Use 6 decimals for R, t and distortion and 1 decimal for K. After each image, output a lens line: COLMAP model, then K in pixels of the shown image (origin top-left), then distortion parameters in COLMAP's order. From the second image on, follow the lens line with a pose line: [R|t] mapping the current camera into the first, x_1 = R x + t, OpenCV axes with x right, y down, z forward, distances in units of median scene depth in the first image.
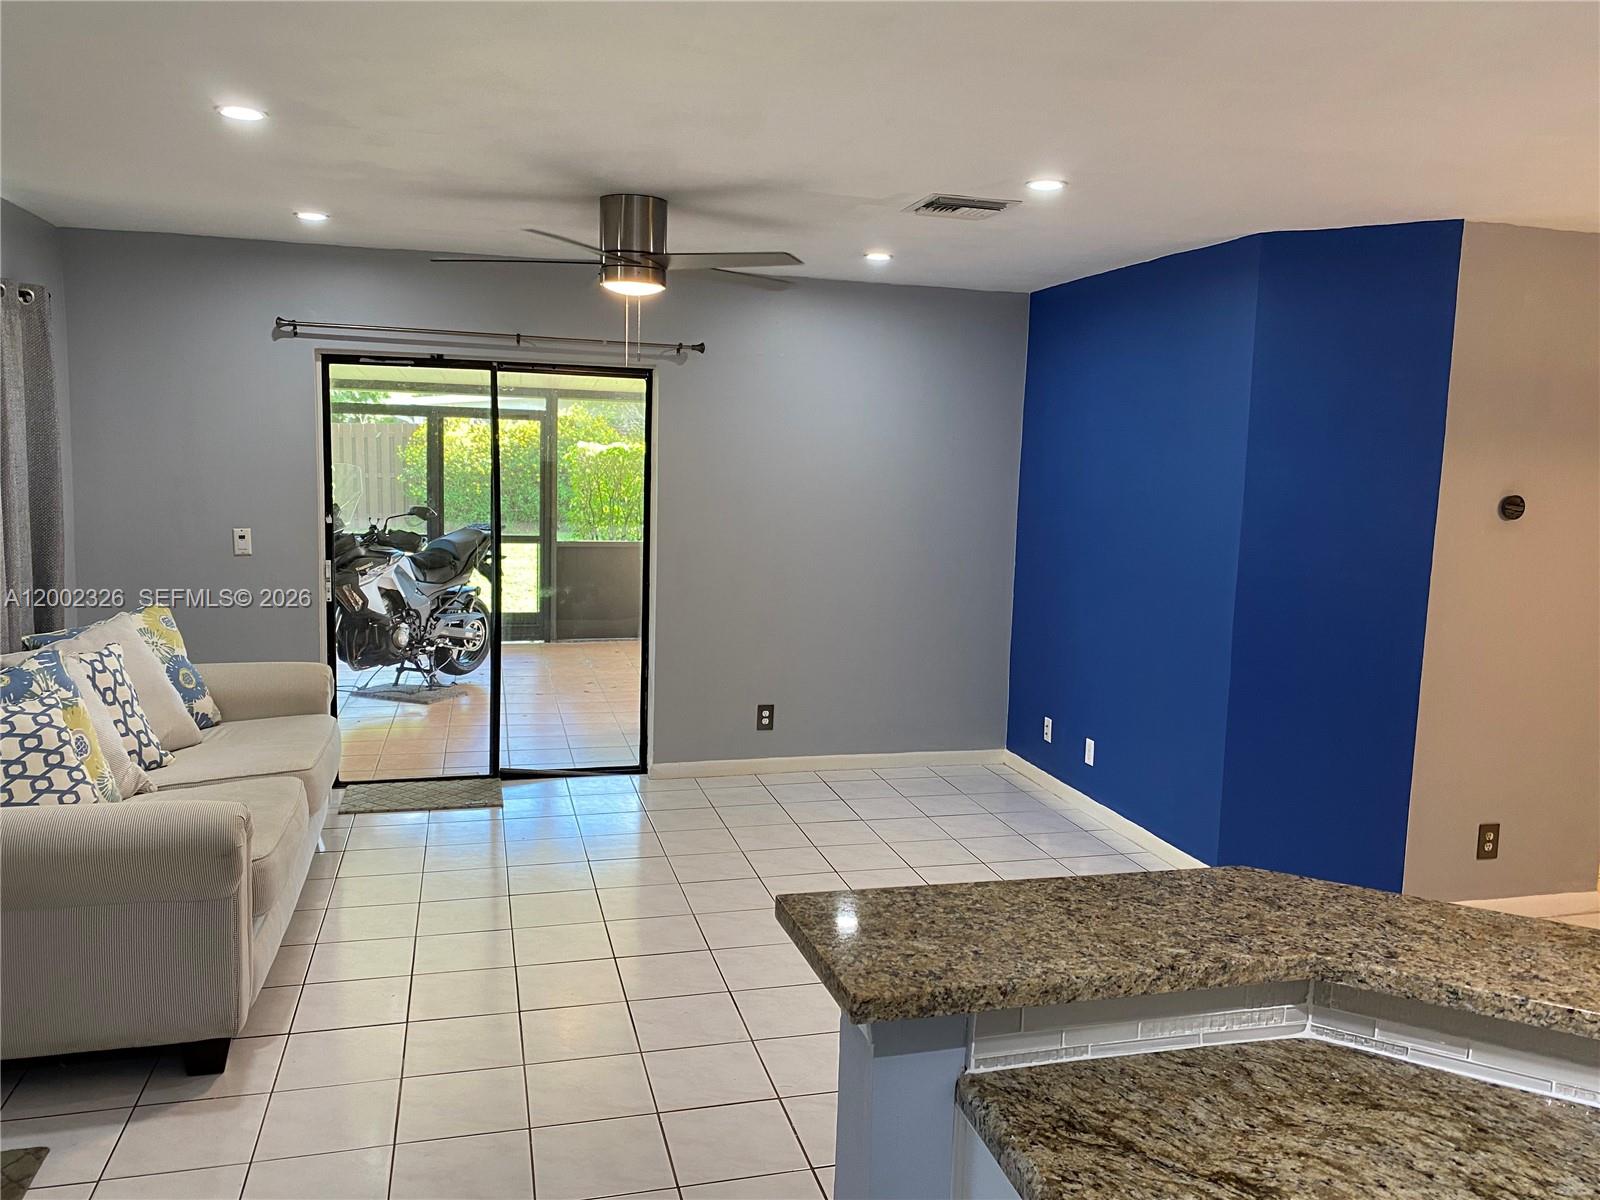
lens RADIAL K [[1193.0, 0, 804.3], [0, 1193.0, 591.1], [0, 0, 1]] dist [0.006503, -0.006035]
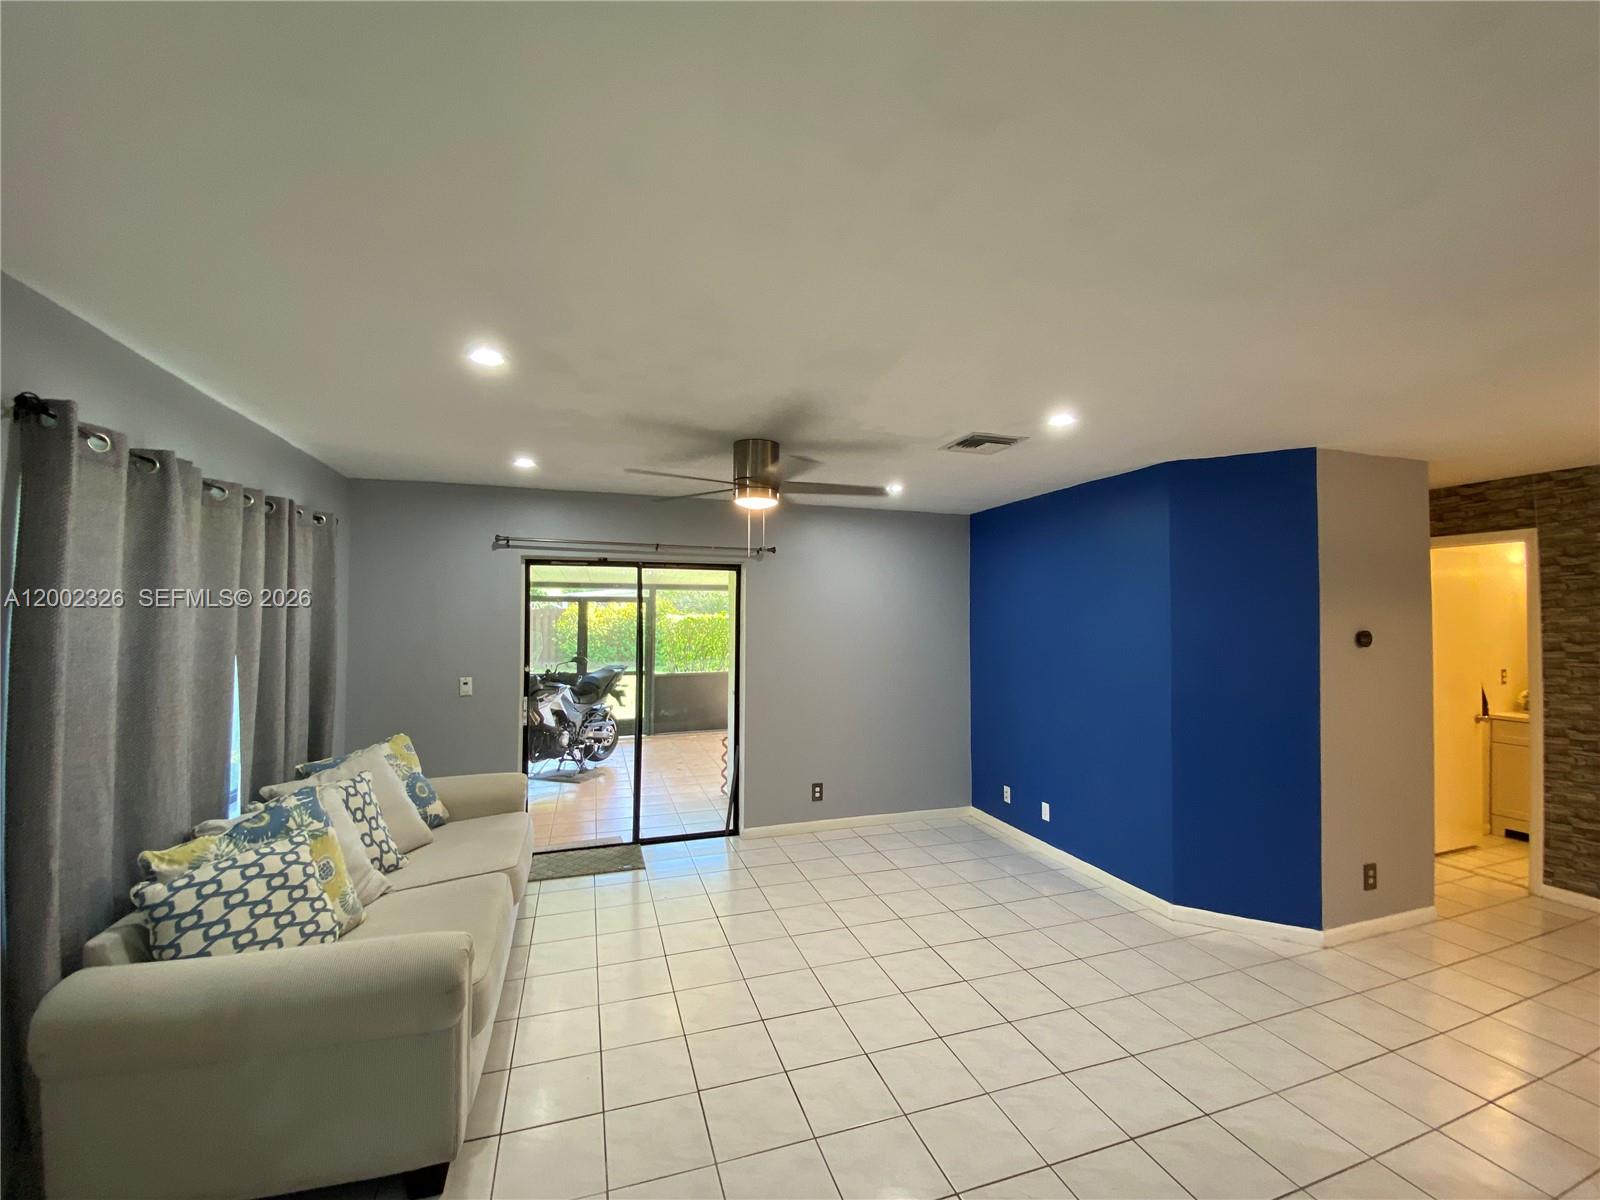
lens RADIAL K [[635.5, 0, 796.8], [0, 635.5, 602.4], [0, 0, 1]] dist [0.013134, -0.017882]
pose [[0.998547, -0.025003, 0.047732, -0.104070], [0.031485, 0.989610, -0.140290, -0.021619], [-0.043729, 0.141589, 0.988959, 0.204088]]
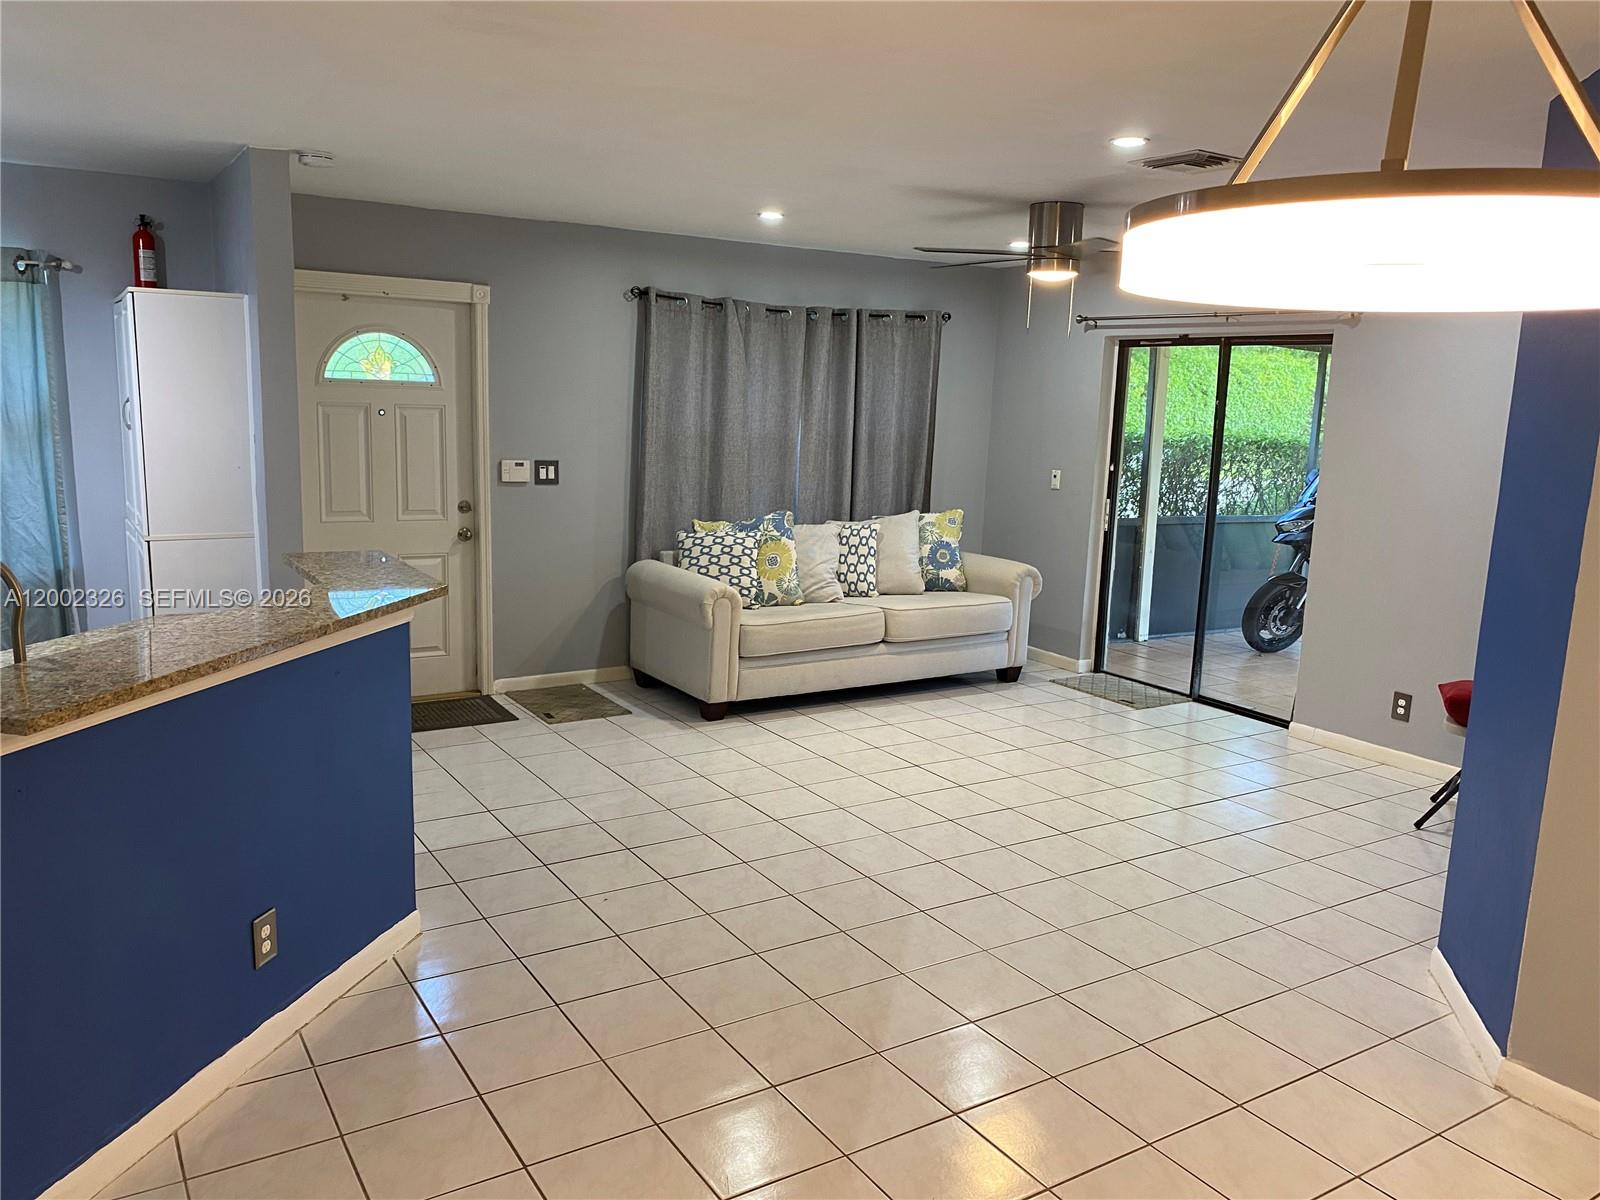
lens RADIAL K [[1199.7, 0, 827.5], [0, 1199.7, 647.4], [0, 0, 1]] dist [0.004385, -0.001347]
pose [[0.297181, 0.180068, -0.937688, 0.809839], [-0.134791, 0.980133, 0.145500, -0.017765], [0.945259, 0.083152, 0.315549, 0.319616]]
